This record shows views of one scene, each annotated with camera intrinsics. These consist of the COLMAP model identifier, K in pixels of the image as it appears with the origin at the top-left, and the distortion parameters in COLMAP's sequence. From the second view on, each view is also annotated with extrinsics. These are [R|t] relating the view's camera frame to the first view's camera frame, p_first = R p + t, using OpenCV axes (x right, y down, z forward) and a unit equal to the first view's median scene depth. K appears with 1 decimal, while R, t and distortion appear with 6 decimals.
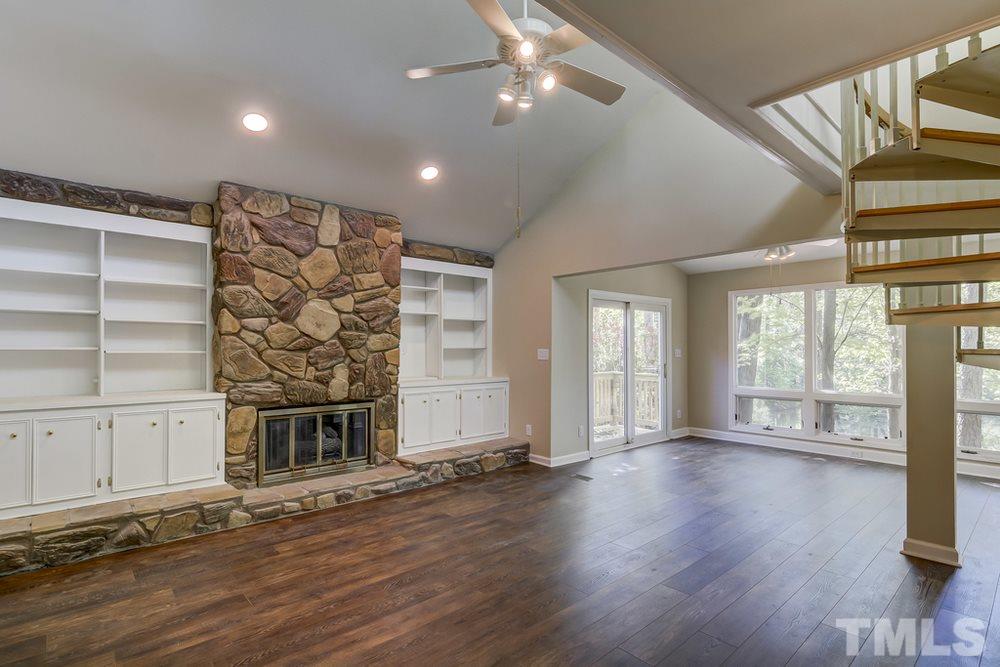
lens RADIAL K [[486.7, 0, 499.5], [0, 486.7, 340.4], [0, 0, 1]] dist [0.001276, -0.000047]
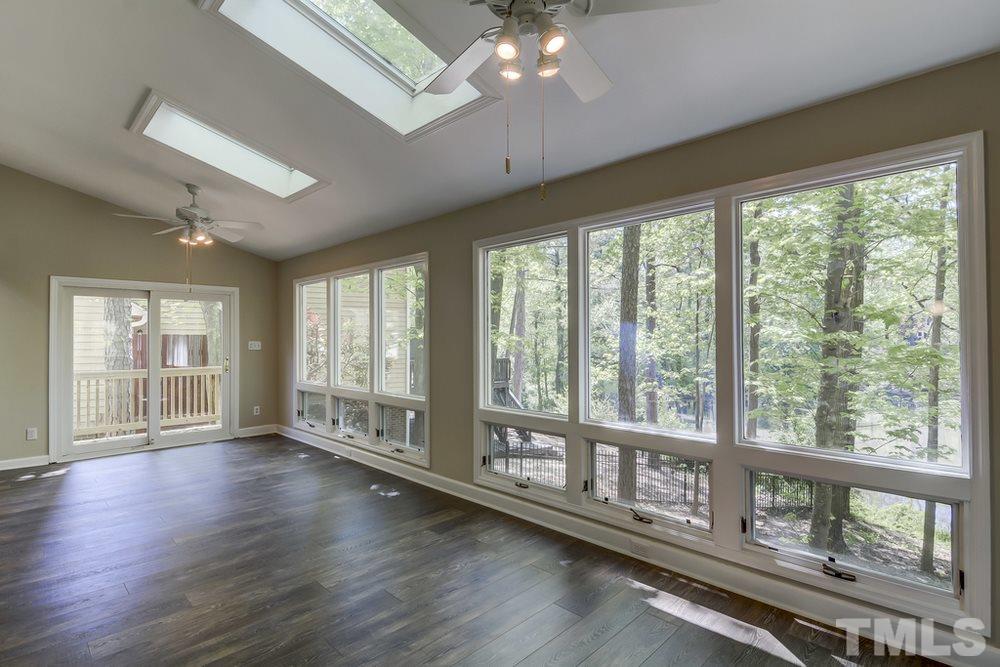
lens RADIAL K [[486.7, 0, 499.5], [0, 486.7, 340.4], [0, 0, 1]] dist [0.001276, -0.000047]
pose [[0.998085, -0.004765, 0.061681, 0.966911], [0.003420, 0.999754, 0.021895, -0.003391], [-0.061770, -0.021642, 0.997856, 0.046486]]
